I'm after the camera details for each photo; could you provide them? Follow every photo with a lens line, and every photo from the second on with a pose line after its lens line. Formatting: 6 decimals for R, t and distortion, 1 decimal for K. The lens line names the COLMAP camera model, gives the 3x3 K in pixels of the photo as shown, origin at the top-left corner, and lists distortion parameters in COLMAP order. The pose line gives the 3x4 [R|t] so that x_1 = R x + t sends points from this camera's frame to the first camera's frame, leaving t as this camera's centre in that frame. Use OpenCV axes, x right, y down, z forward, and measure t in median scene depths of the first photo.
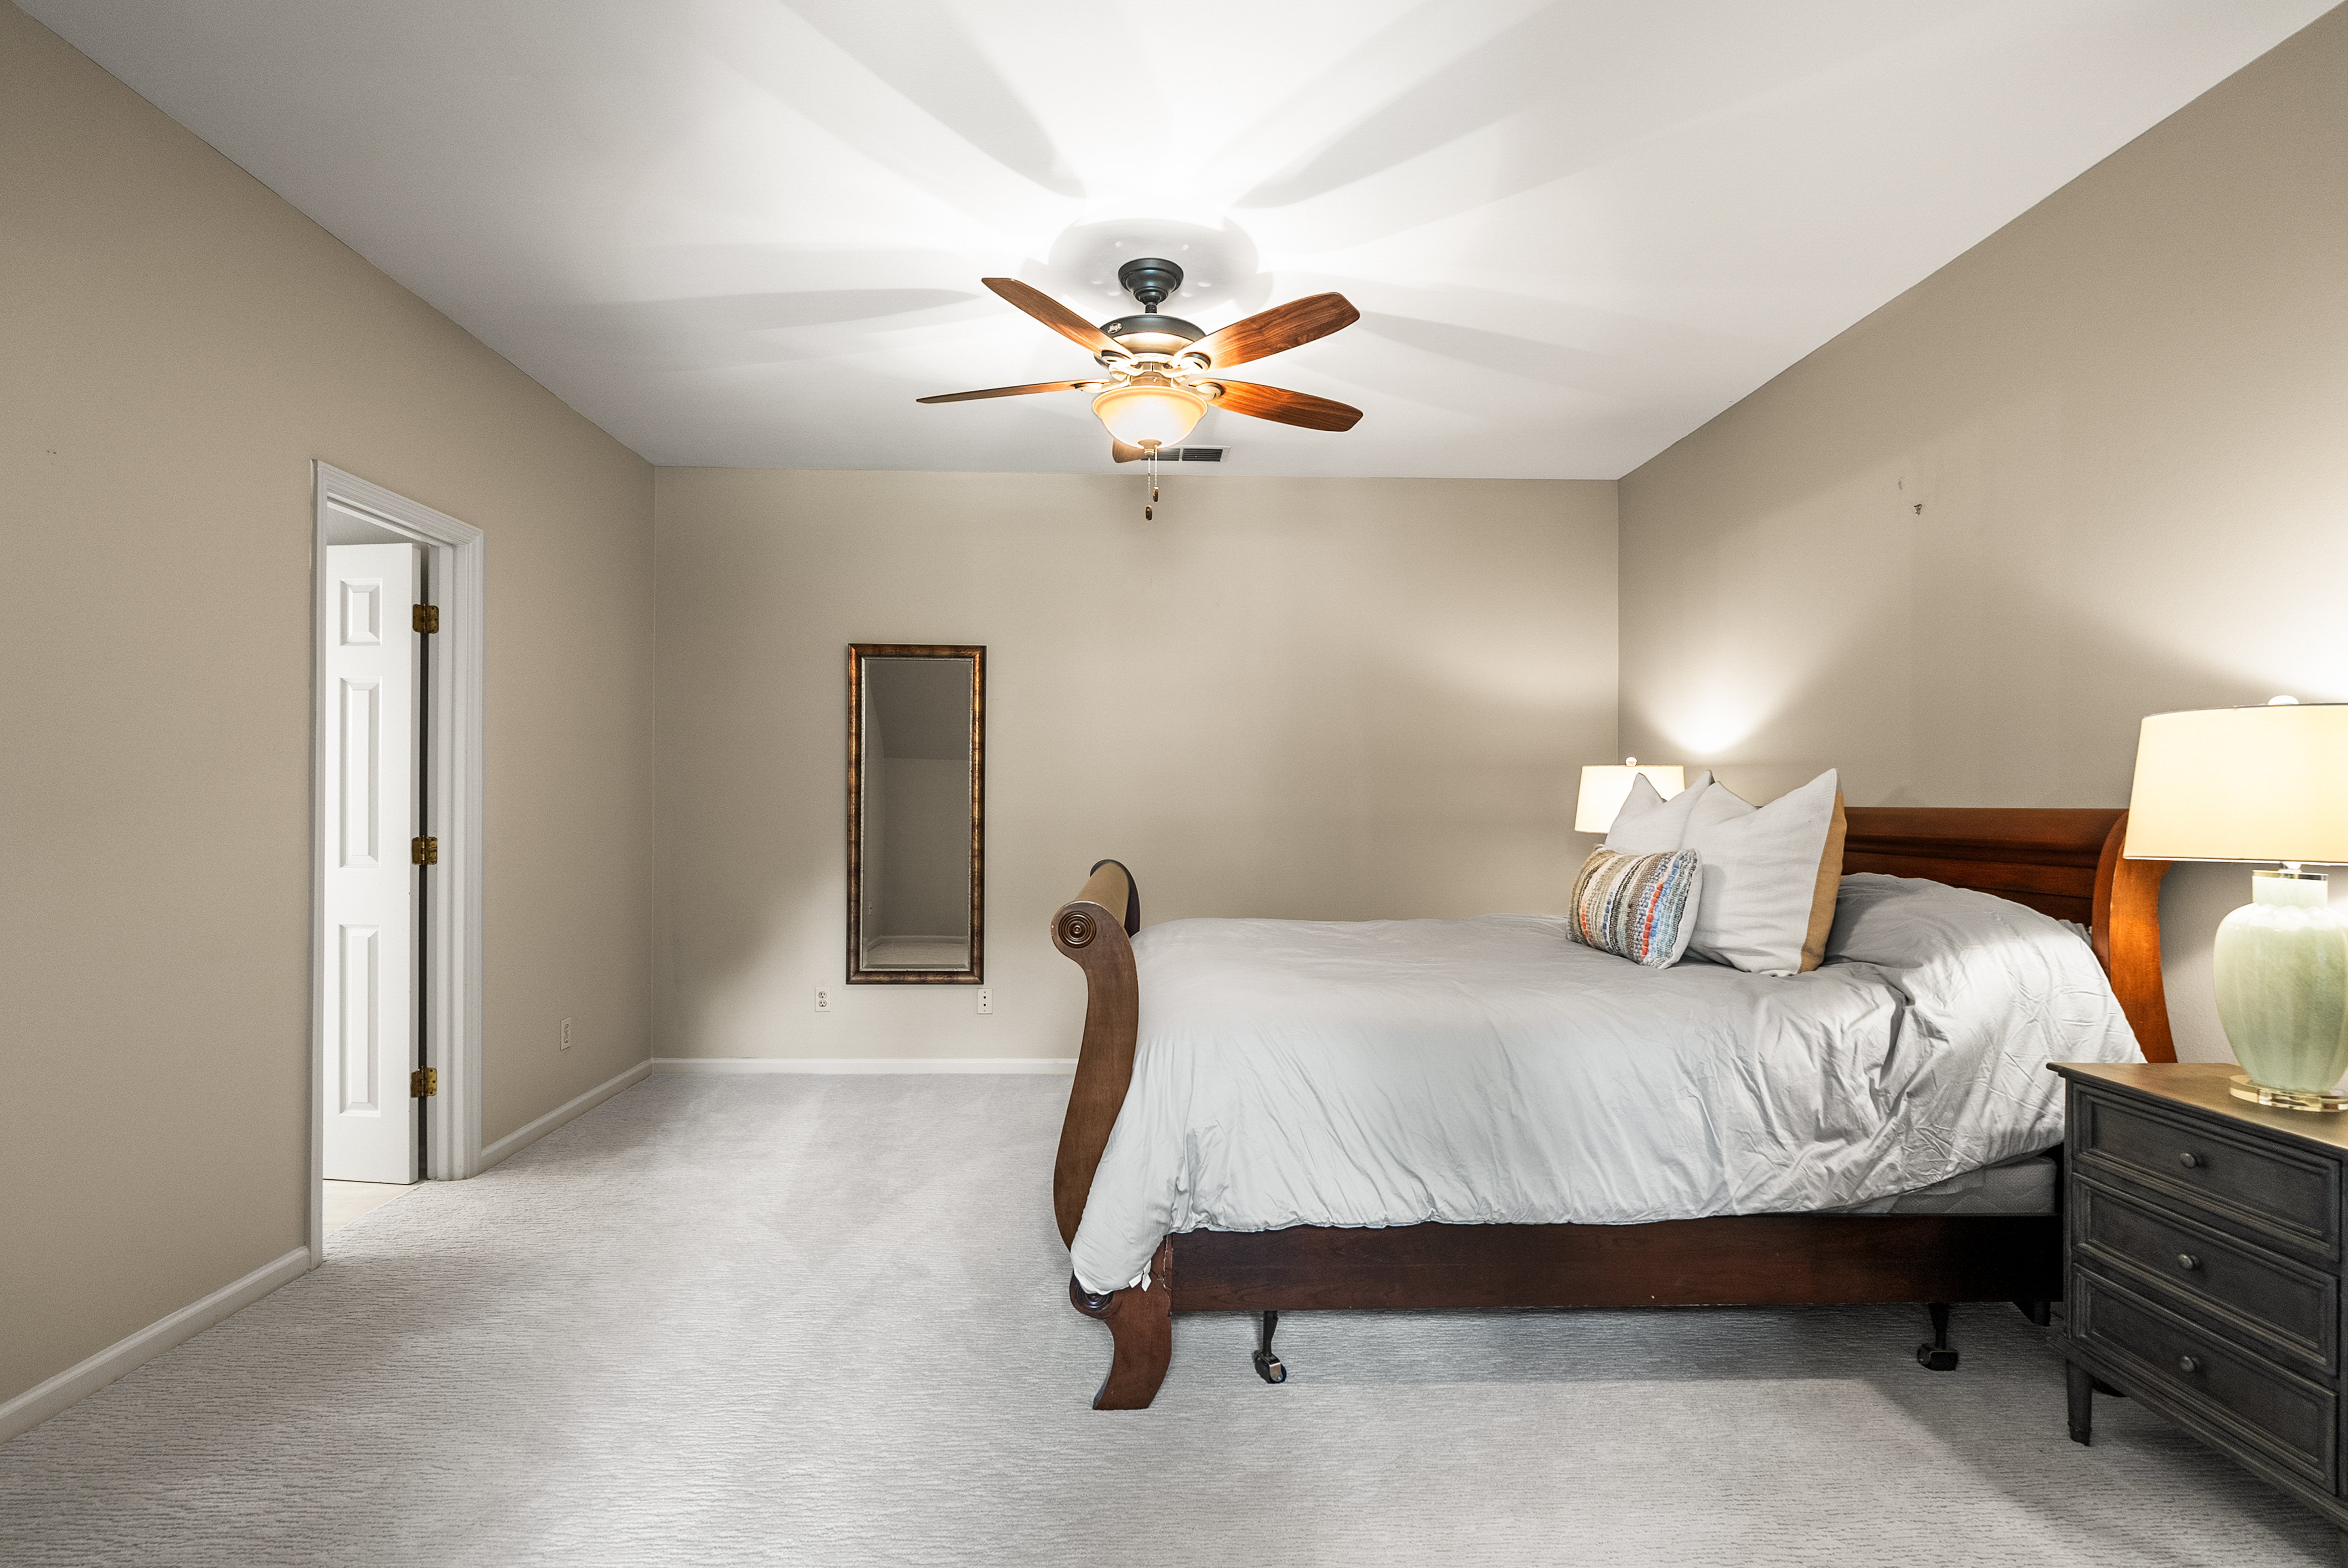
lens RADIAL K [[1072.8, 0, 1170.8], [0, 1072.8, 797.8], [0, 0, 1]] dist [-0.009190, 0.001233]
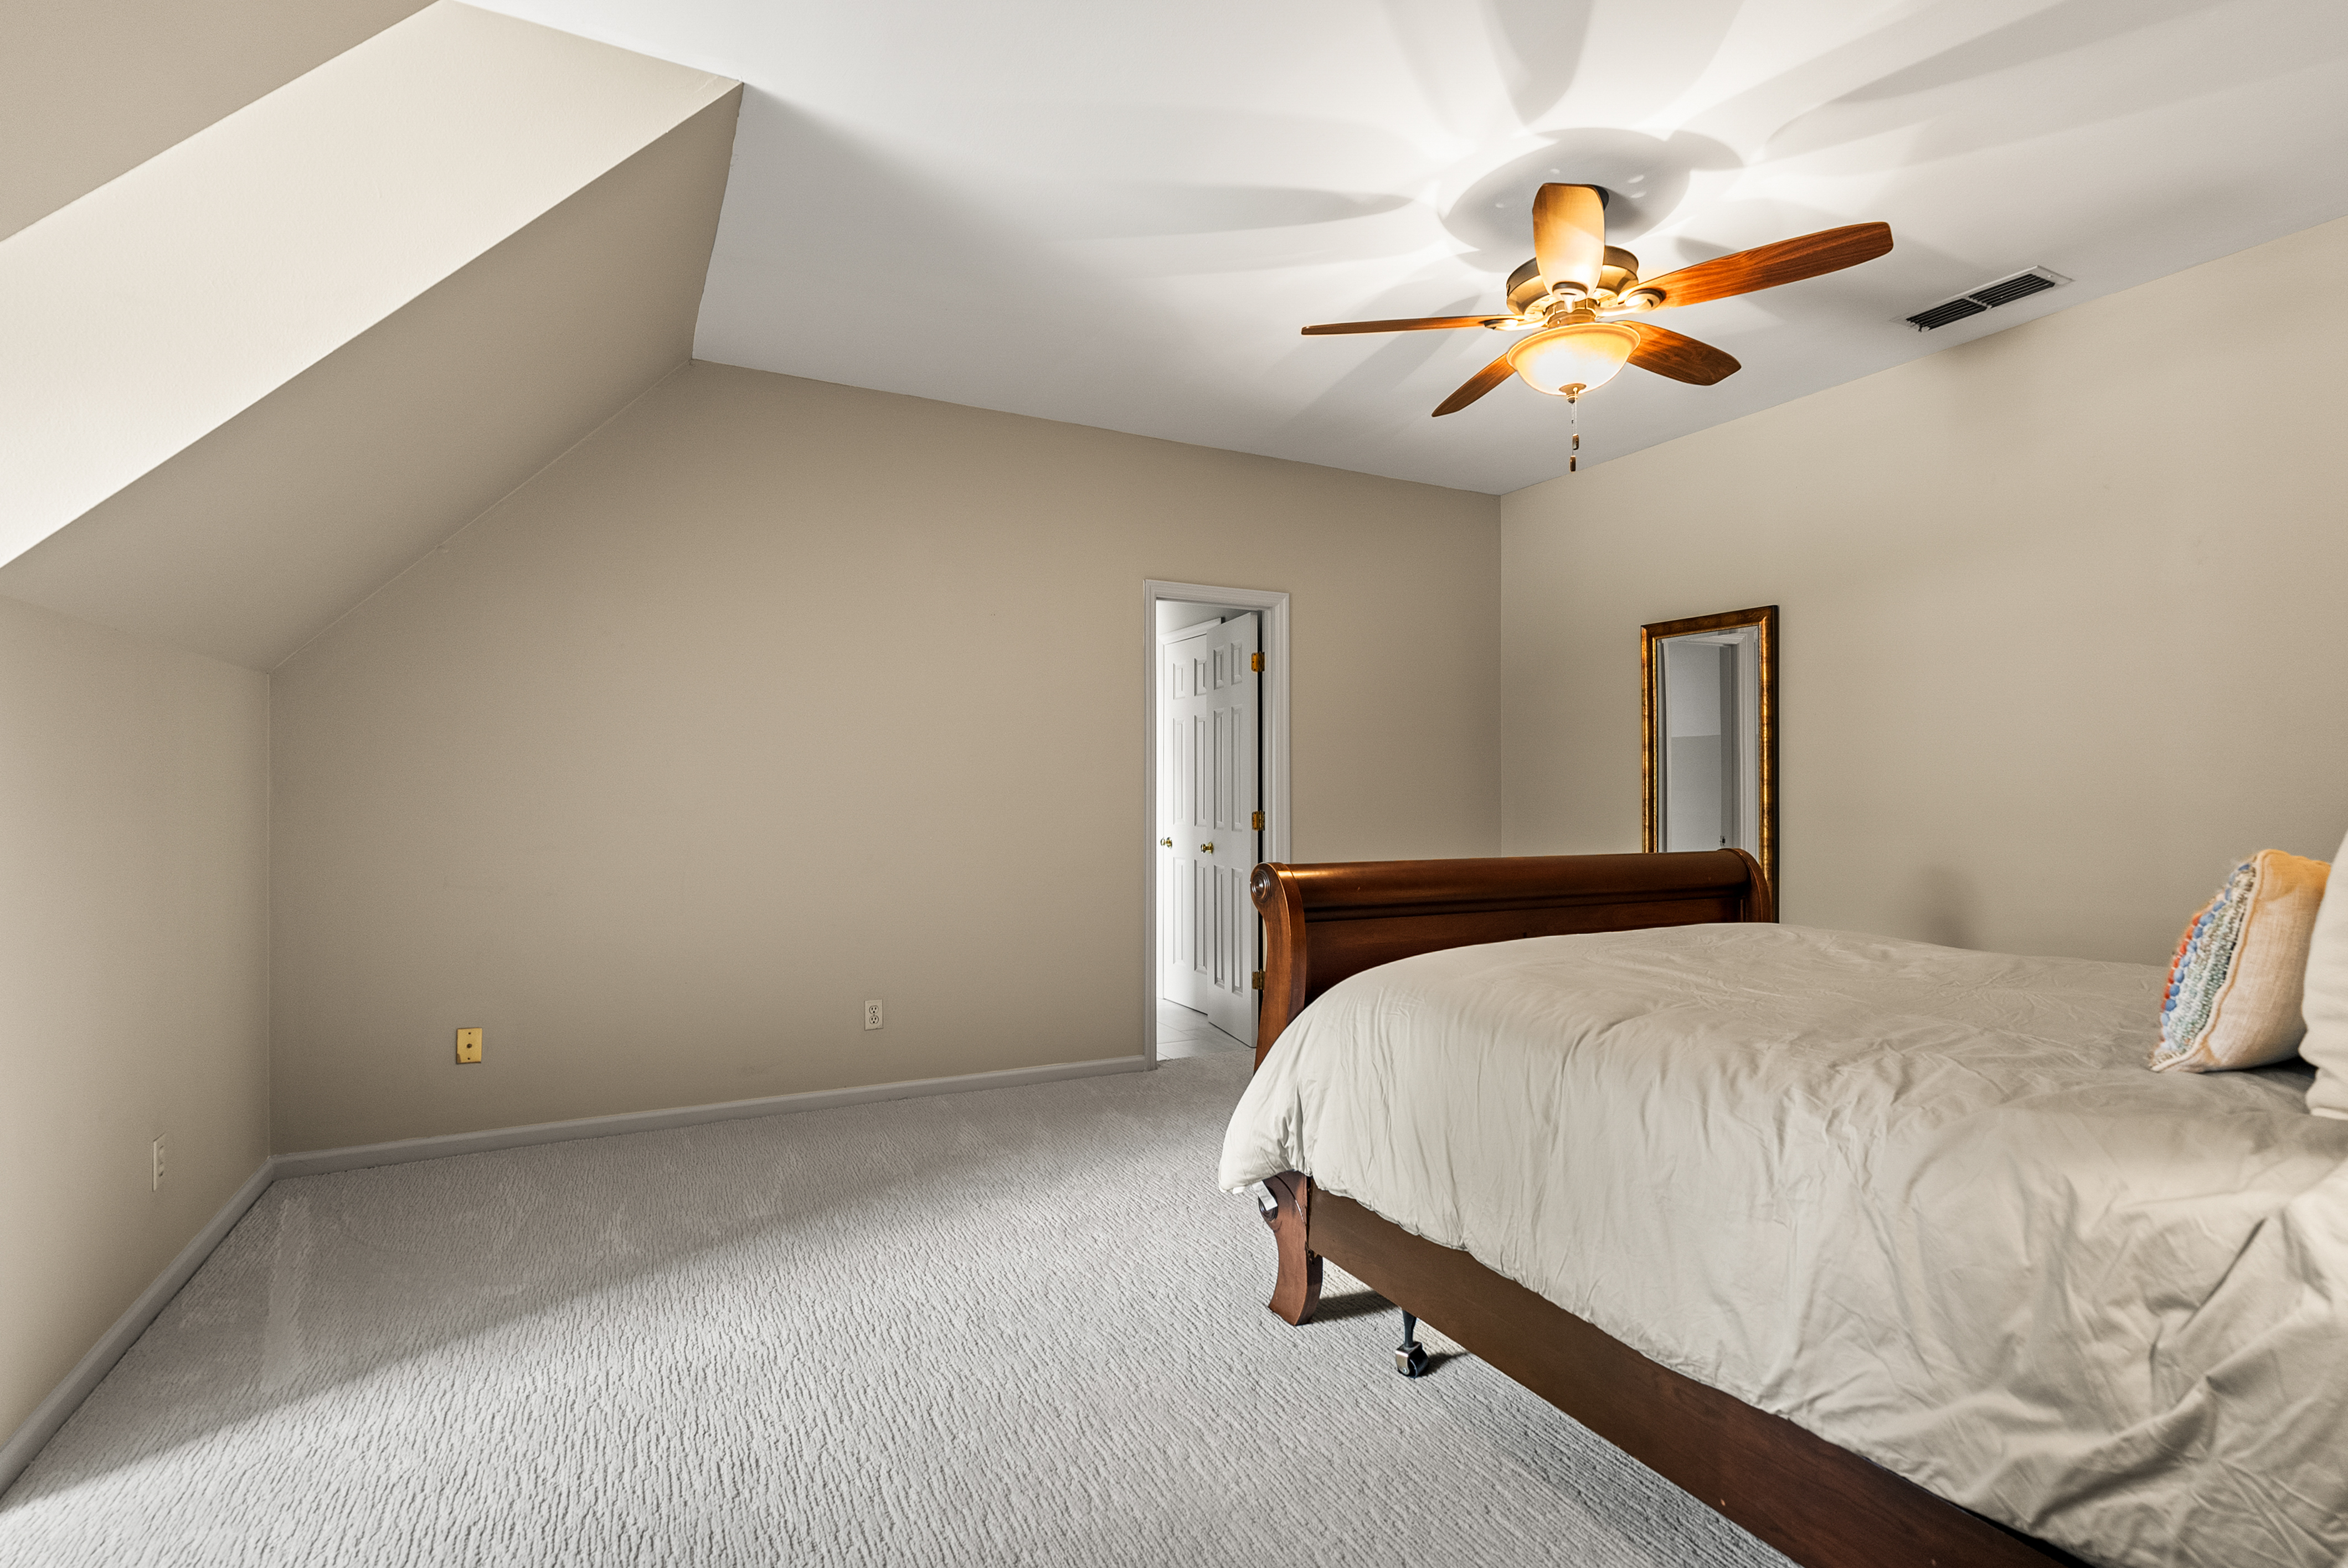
lens RADIAL K [[1072.8, 0, 1170.2], [0, 1072.8, 783.5], [0, 0, 1]] dist [-0.009190, 0.001233]
pose [[0.437488, -0.012770, -0.899134, 0.903085], [0.003995, 0.999917, -0.012258, 0.025630], [0.899216, 0.001771, 0.437502, 0.398399]]
